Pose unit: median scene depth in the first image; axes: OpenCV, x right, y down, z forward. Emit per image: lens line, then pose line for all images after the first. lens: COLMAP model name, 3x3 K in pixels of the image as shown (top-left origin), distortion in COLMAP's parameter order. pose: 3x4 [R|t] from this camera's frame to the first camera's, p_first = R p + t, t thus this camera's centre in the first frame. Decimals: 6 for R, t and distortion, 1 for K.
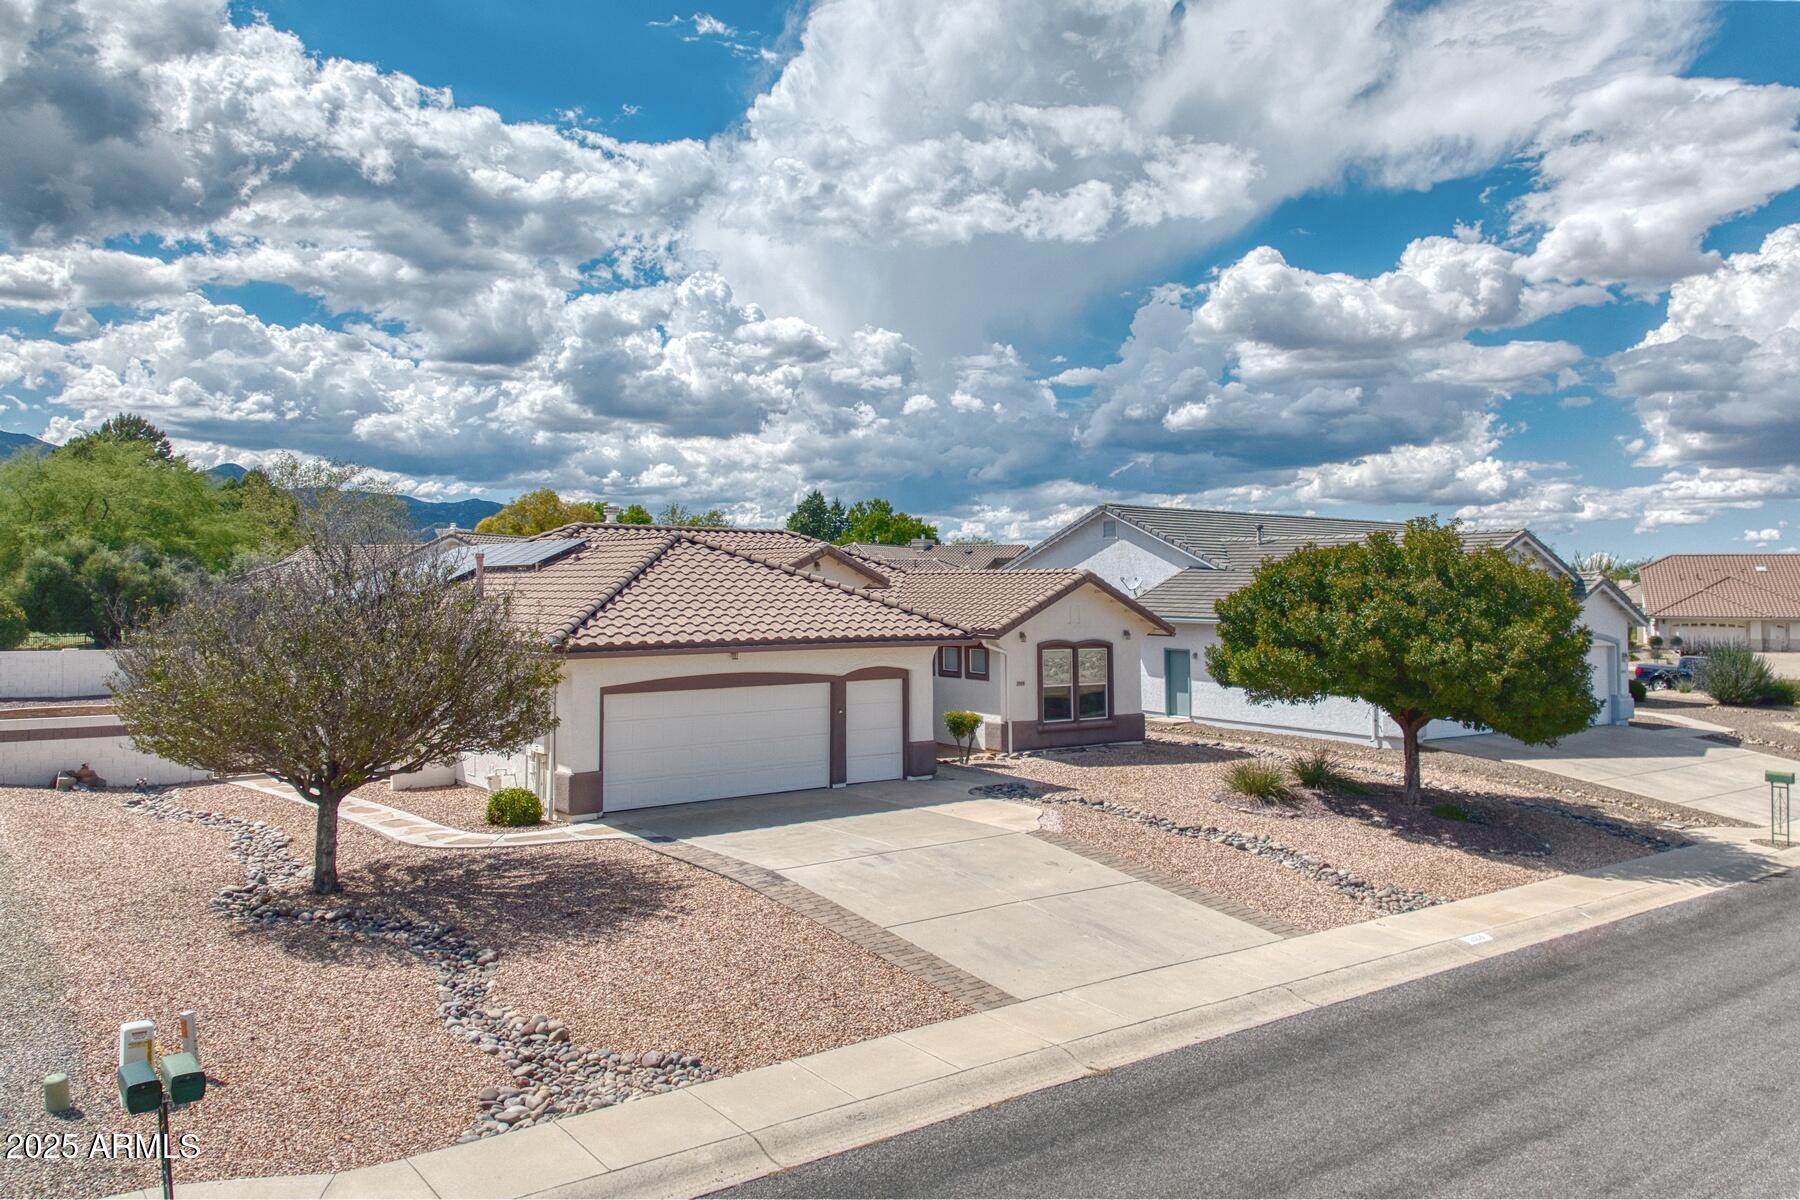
lens RADIAL K [[1316.7, 0, 900.0], [0, 1316.7, 600.0], [0, 0, 1]] dist [0.003411, 0.000793]
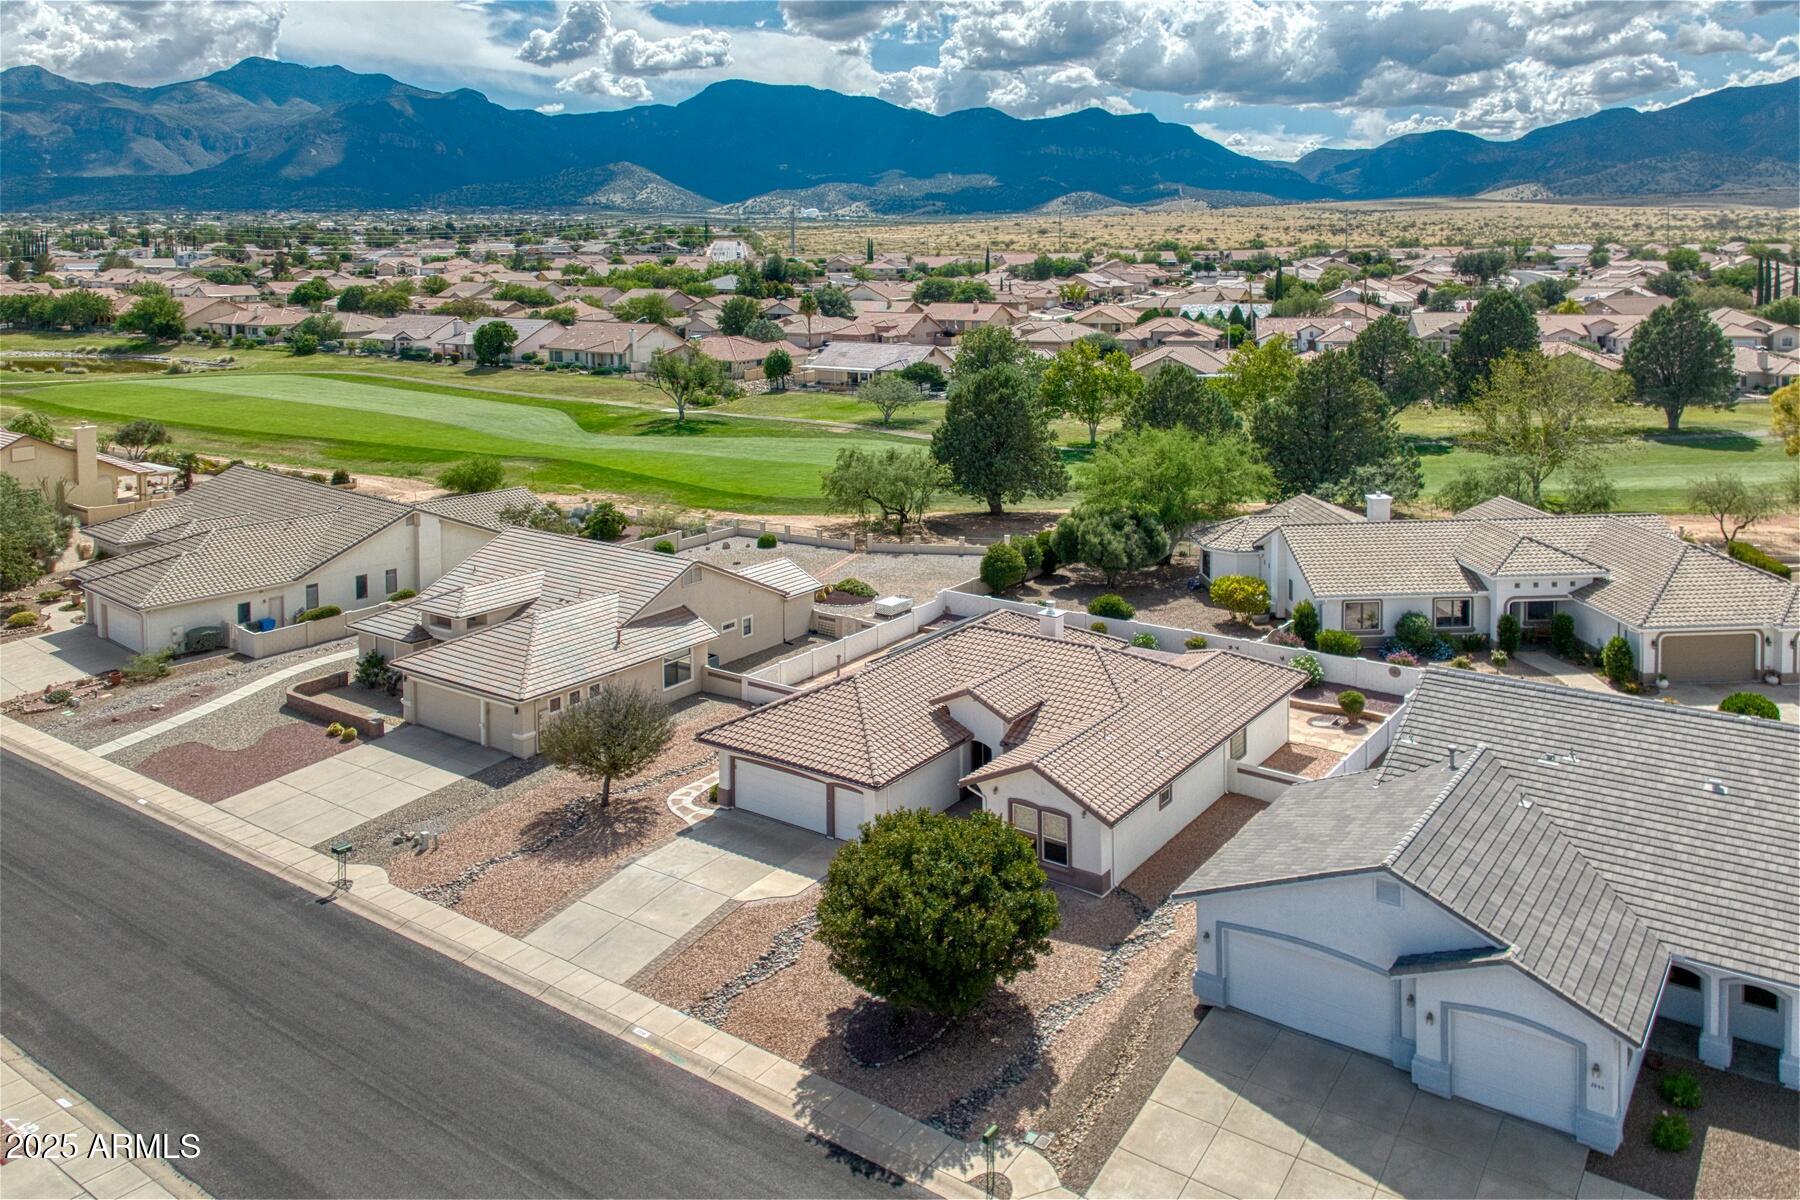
lens RADIAL K [[1316.7, 0, 900.0], [0, 1316.7, 600.0], [0, 0, 1]] dist [0.003411, 0.000793]
pose [[0.300846, 0.225978, -0.926513, 2.277613], [0.010911, 0.970641, 0.240284, -0.882282], [0.953610, -0.082397, 0.289548, 0.817543]]
